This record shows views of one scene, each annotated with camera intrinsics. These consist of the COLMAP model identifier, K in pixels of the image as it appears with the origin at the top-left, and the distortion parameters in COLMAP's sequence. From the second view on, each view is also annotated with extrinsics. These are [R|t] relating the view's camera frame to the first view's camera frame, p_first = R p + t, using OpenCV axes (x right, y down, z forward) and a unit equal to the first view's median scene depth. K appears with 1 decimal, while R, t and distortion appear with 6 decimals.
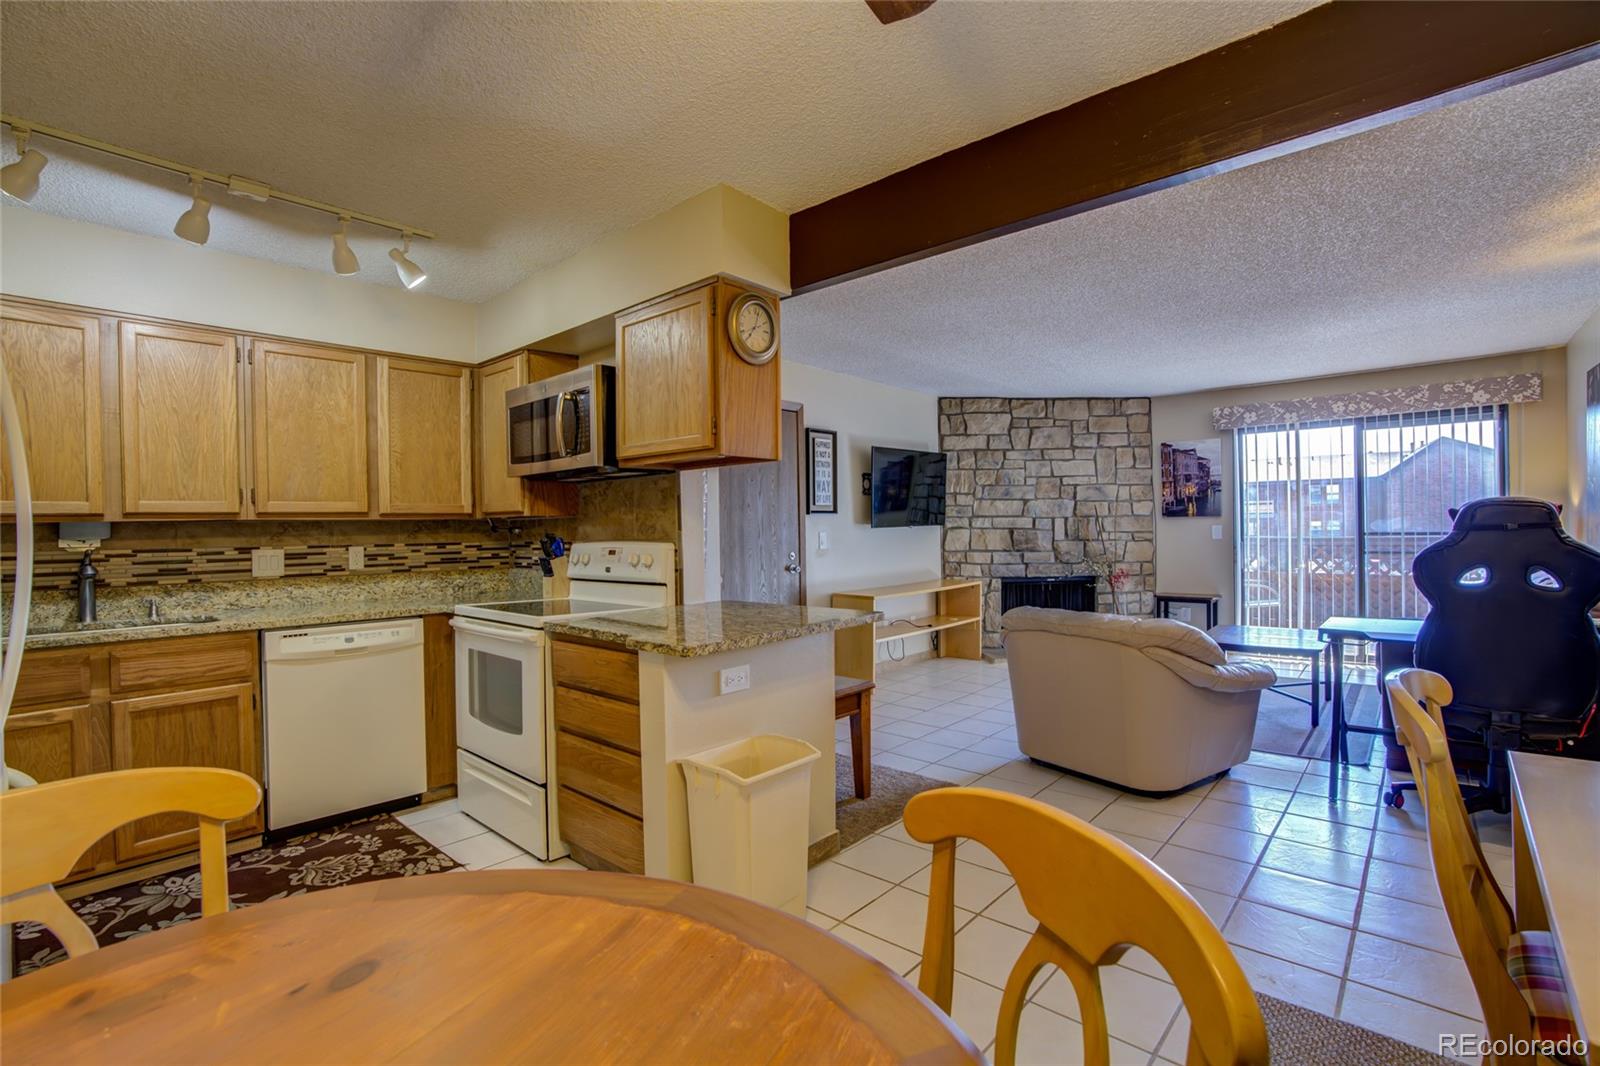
lens RADIAL K [[740.5, 0, 789.7], [0, 740.5, 533.7], [0, 0, 1]] dist [-0.059191, 0.019293]
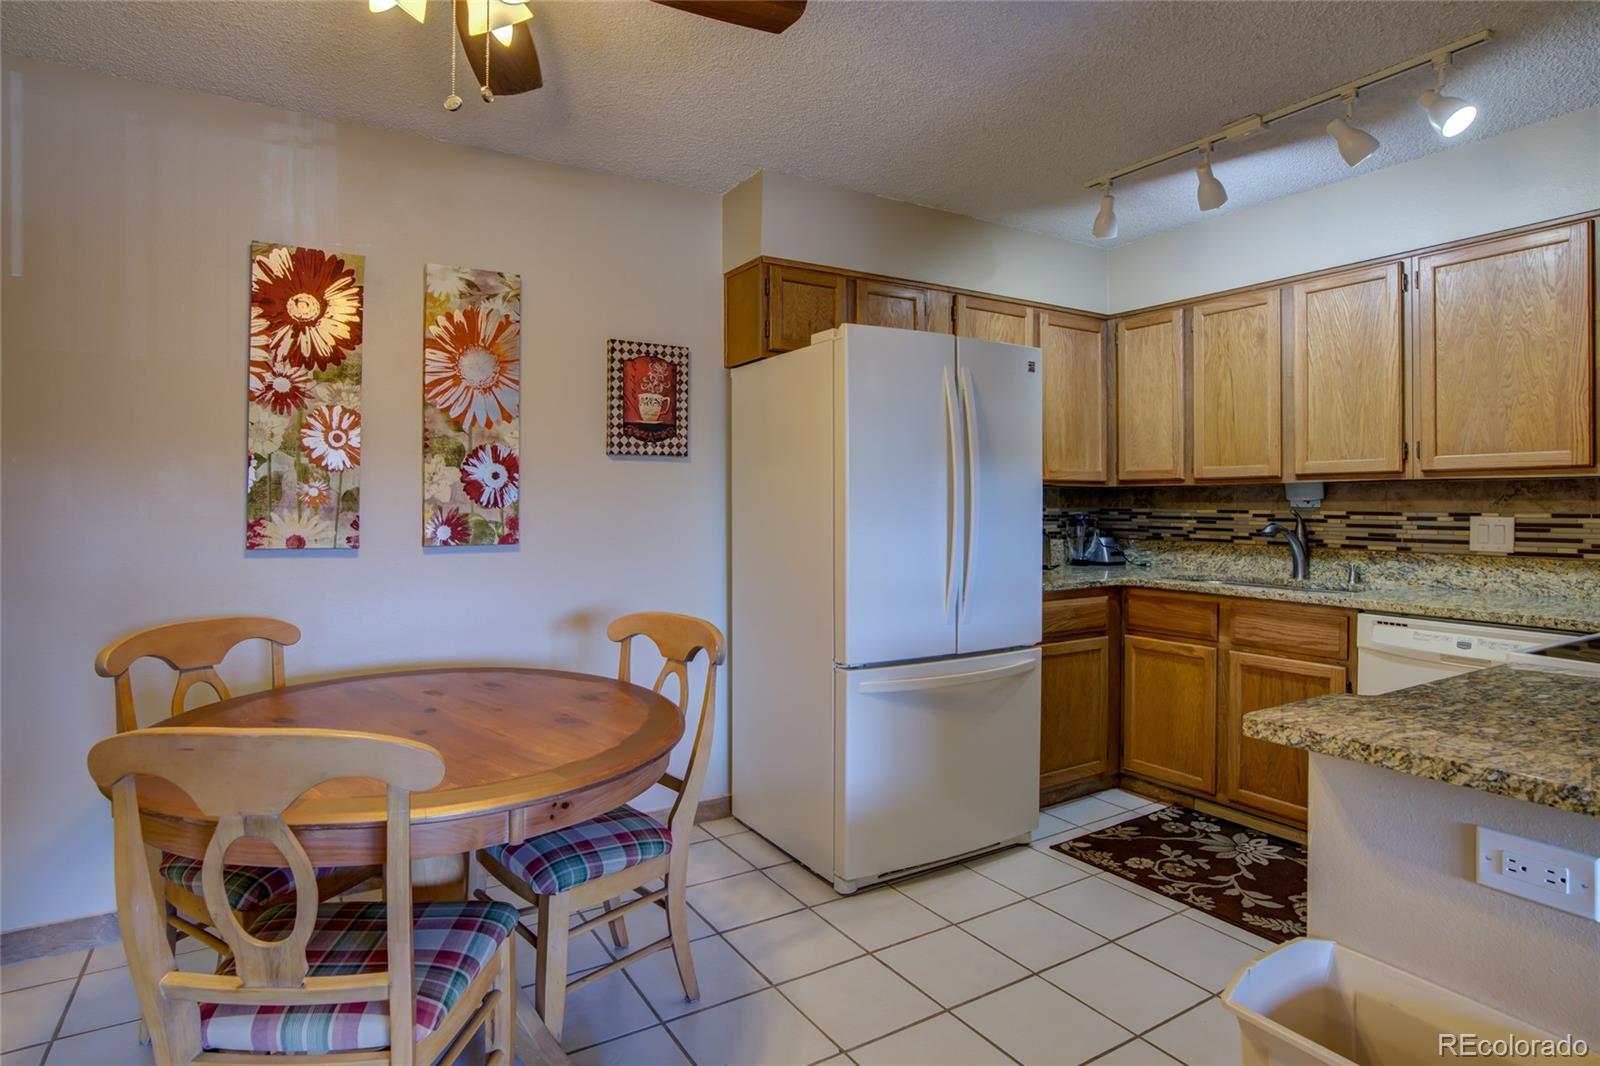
lens RADIAL K [[856.8, 0, 784.9], [0, 856.8, 507.6], [0, 0, 1]] dist [-0.045577, 0.024901]
pose [[-0.289754, 0.024159, -0.956796, 0.211637], [-0.001913, 0.999665, 0.025821, -0.005710], [0.957099, 0.009312, -0.289610, 0.325241]]
